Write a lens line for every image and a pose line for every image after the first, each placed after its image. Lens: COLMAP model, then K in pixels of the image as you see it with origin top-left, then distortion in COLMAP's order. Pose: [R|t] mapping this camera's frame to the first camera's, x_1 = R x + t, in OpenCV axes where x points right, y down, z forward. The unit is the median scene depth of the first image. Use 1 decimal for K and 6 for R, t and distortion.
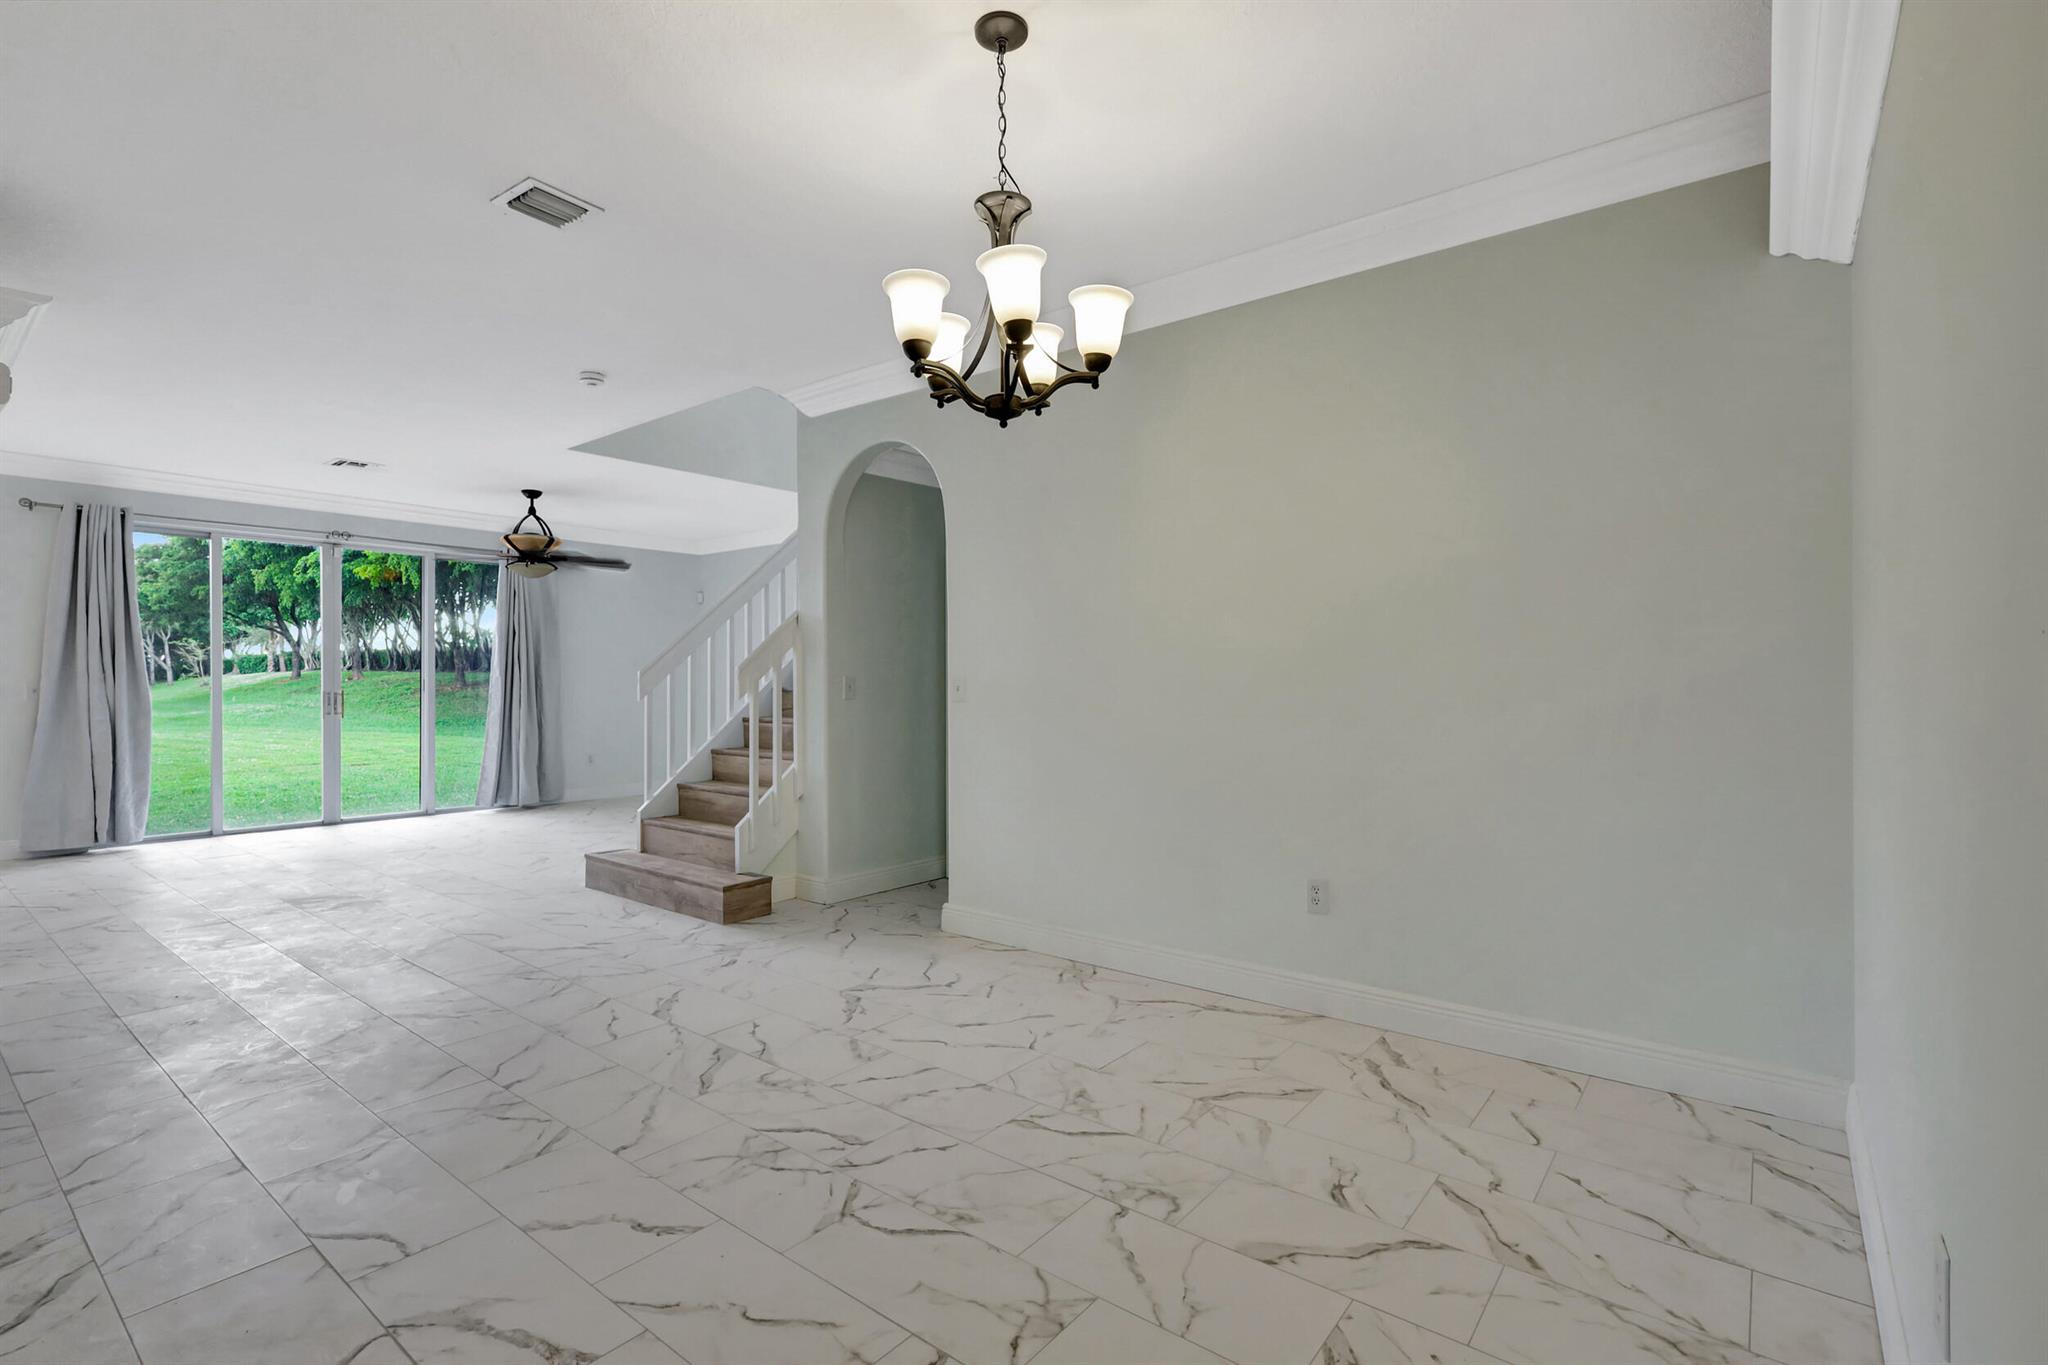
lens RADIAL K [[946.8, 0, 1023.4], [0, 946.8, 684.5], [0, 0, 1]] dist [0.004220, 0.000690]
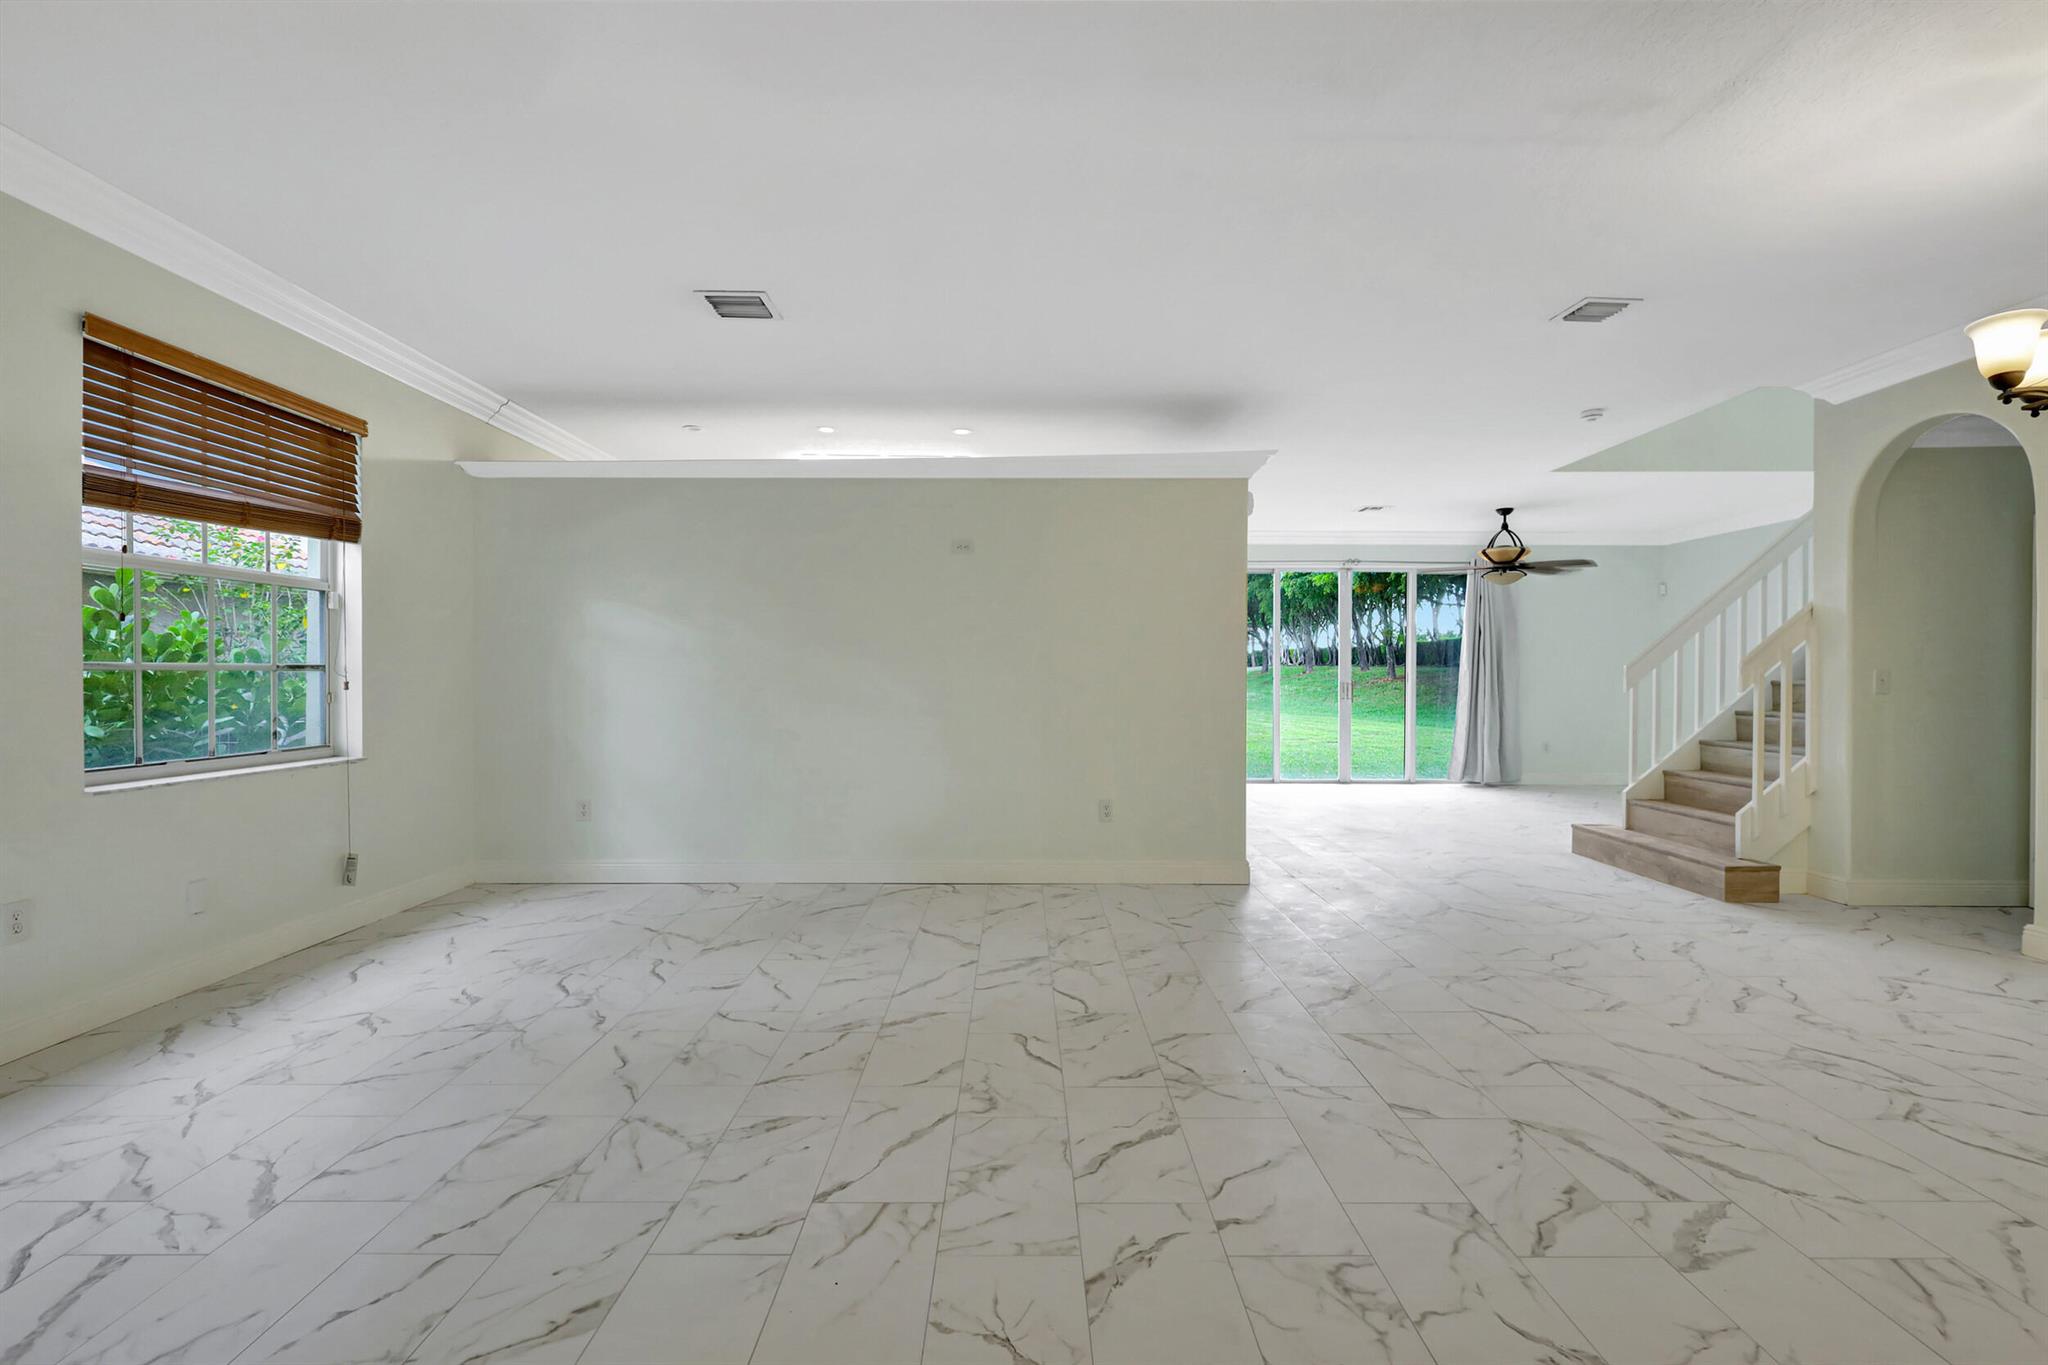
lens RADIAL K [[946.8, 0, 1021.1], [0, 946.8, 685.8], [0, 0, 1]] dist [0.004220, 0.000690]
pose [[0.626209, 0.011646, -0.779568, 0.017026], [-0.005273, 0.999929, 0.010702, 0.001471], [0.779637, -0.002591, 0.626226, -0.259086]]
